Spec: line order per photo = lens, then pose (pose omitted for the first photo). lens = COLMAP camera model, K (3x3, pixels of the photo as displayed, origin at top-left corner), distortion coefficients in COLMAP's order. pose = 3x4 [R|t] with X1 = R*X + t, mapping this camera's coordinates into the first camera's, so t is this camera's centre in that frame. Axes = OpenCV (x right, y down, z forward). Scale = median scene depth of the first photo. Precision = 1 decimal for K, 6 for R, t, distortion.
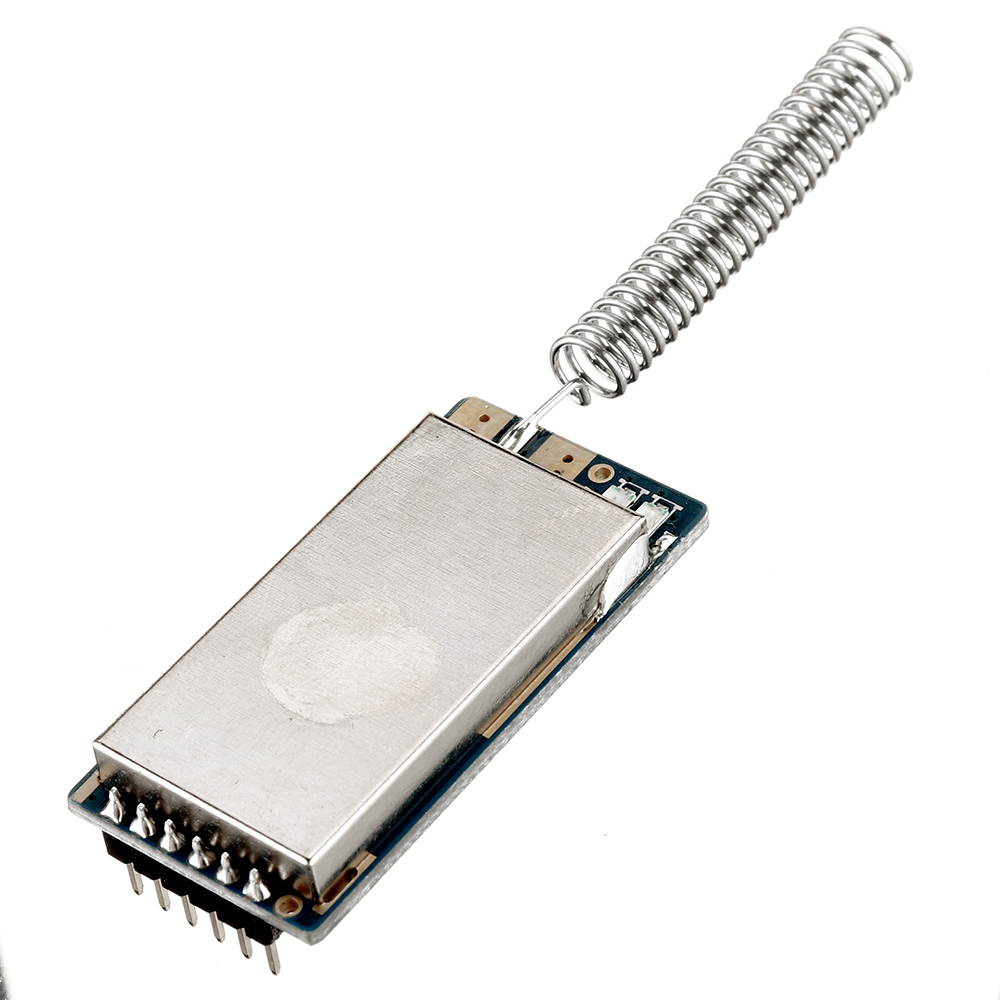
lens RADIAL K [[4524.1, 0, 500.0], [0, 4524.1, 500.0], [0, 0, 1]] dist [0.114267, 1.134394]
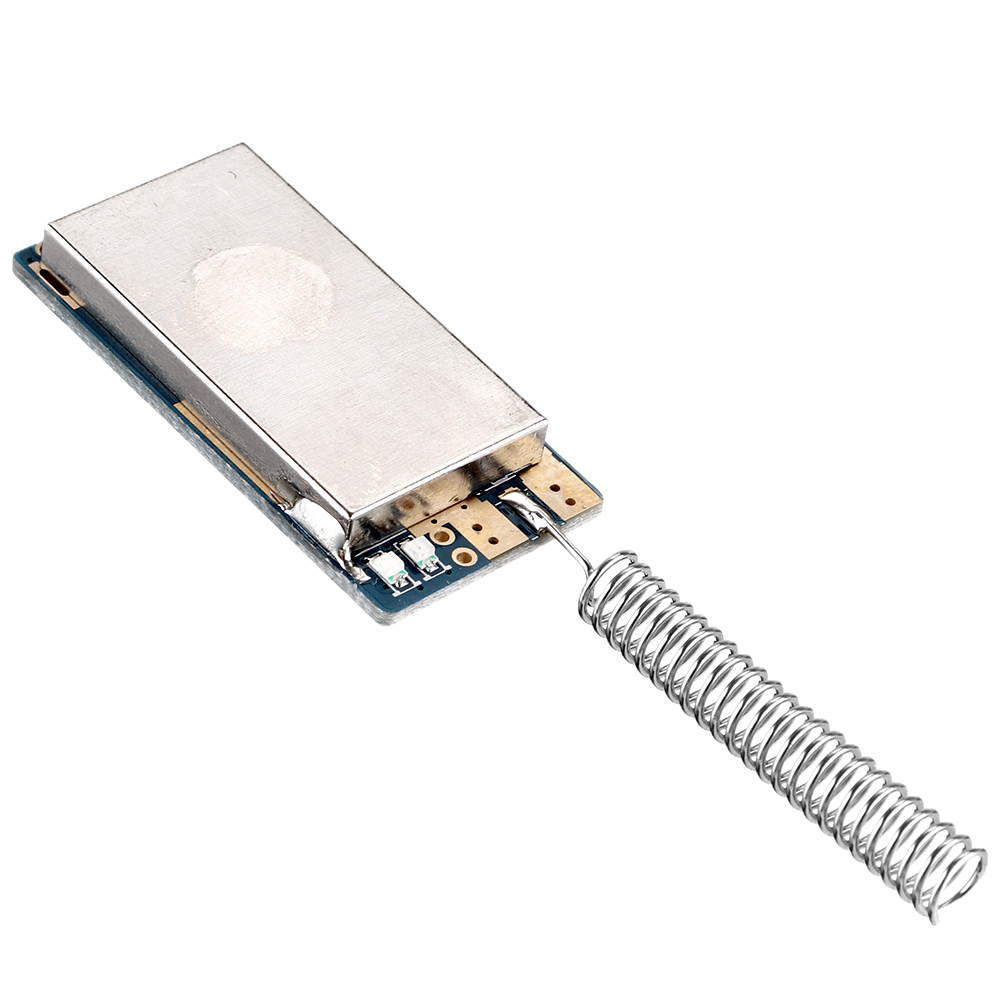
lens RADIAL K [[4524.1, 0, 500.0], [0, 4524.1, 500.0], [0, 0, 1]] dist [0.114267, 1.134394]
pose [[-0.205537, 0.742947, -0.637012, 0.687932], [-0.797136, 0.250515, 0.549378, -0.599299], [0.567740, 0.620703, 0.540740, 0.461053]]
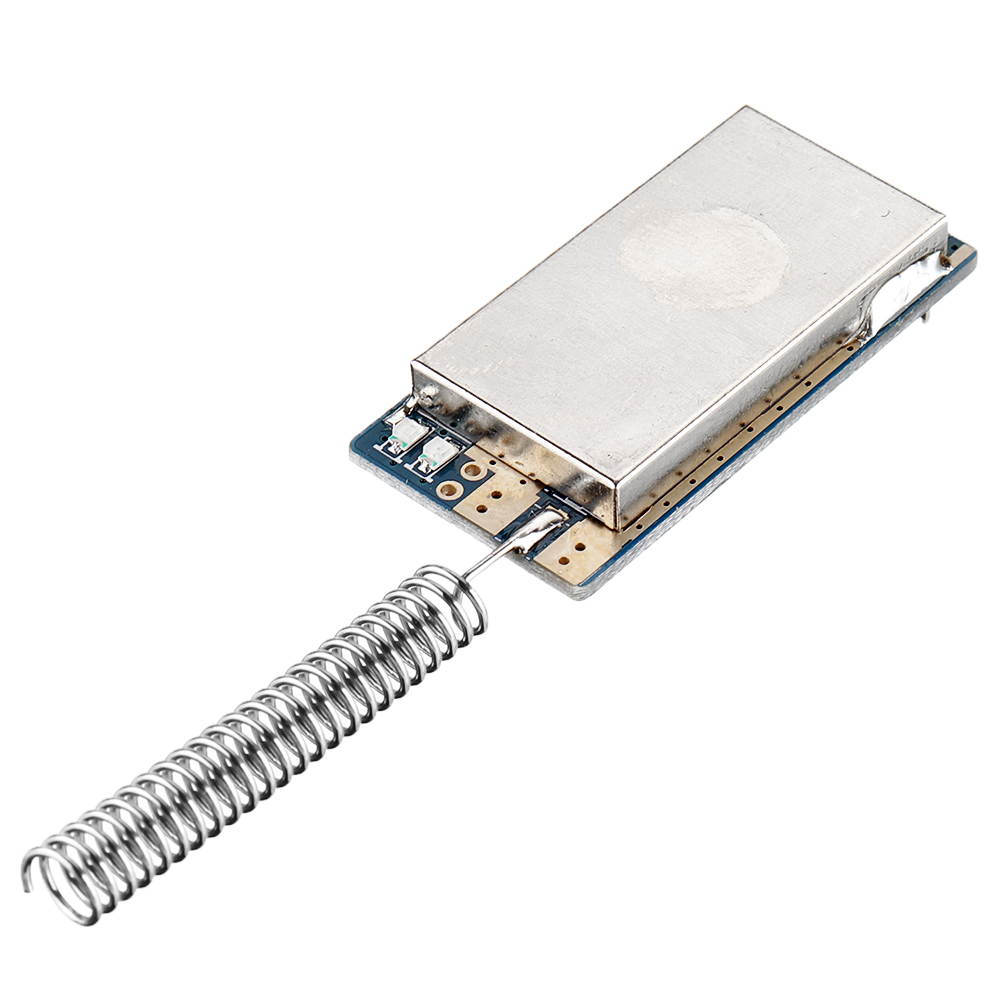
lens RADIAL K [[4524.1, 0, 500.0], [0, 4524.1, 500.0], [0, 0, 1]] dist [0.114267, 1.134394]
pose [[-0.987544, 0.048071, 0.149817, -0.140277], [0.147996, -0.039458, 0.988201, -1.010488], [0.053415, 0.998064, 0.031853, 1.009043]]
